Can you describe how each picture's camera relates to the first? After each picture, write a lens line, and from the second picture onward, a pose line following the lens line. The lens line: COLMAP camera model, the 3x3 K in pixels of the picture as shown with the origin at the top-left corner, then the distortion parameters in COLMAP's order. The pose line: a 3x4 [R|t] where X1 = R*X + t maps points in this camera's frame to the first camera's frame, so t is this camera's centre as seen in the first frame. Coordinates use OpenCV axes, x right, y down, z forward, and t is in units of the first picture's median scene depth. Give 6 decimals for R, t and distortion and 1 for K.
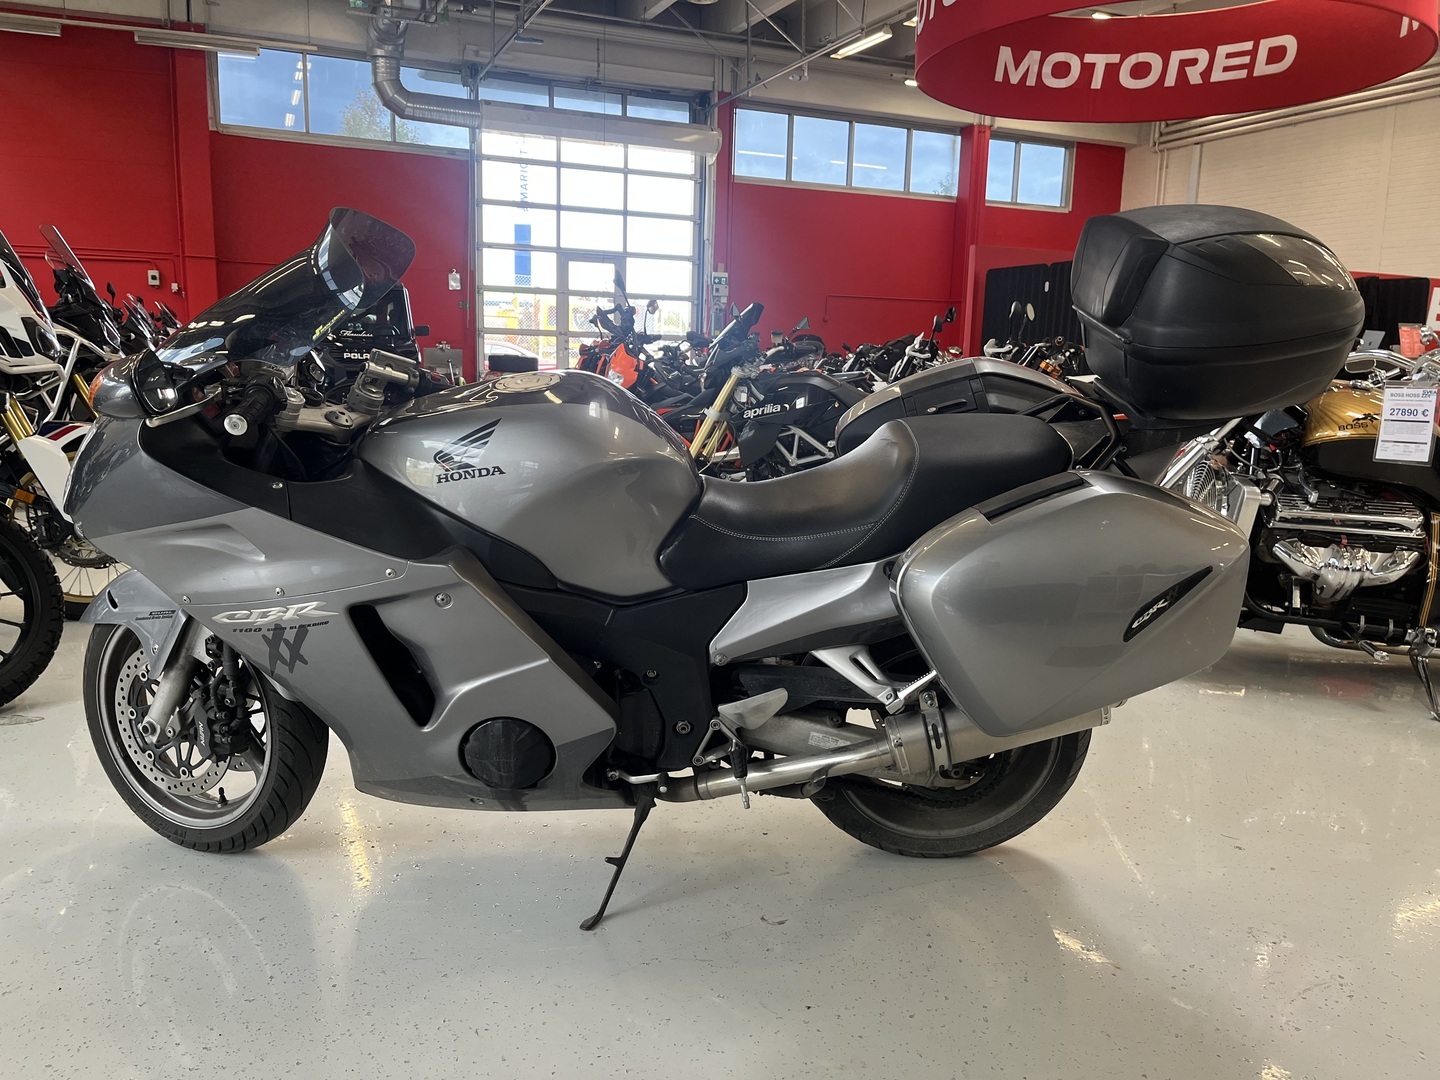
lens RADIAL K [[1075.6, 0, 711.9], [0, 1075.6, 538.9], [0, 0, 1]] dist [0.047534, -0.071019]
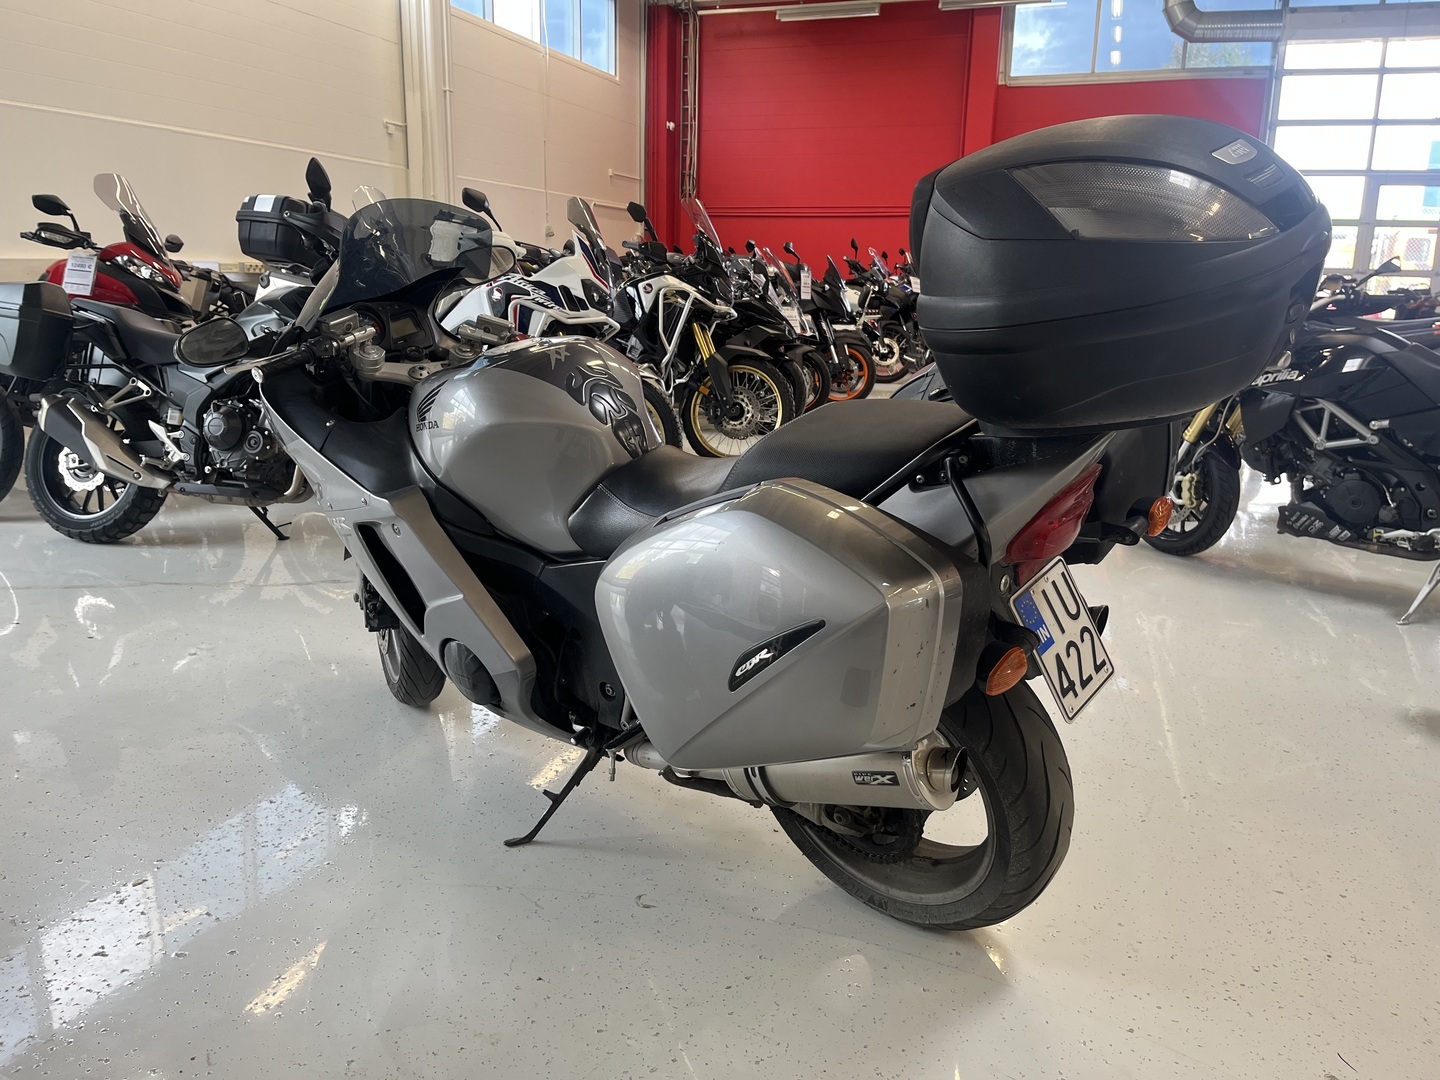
lens RADIAL K [[1077.2, 0, 707.9], [0, 1077.2, 534.9], [0, 0, 1]] dist [0.045290, -0.082574]
pose [[0.737966, 0.141056, -0.659931, 0.277573], [-0.108927, 0.989986, 0.089796, -0.028902], [0.665989, 0.005618, 0.745941, 0.119252]]
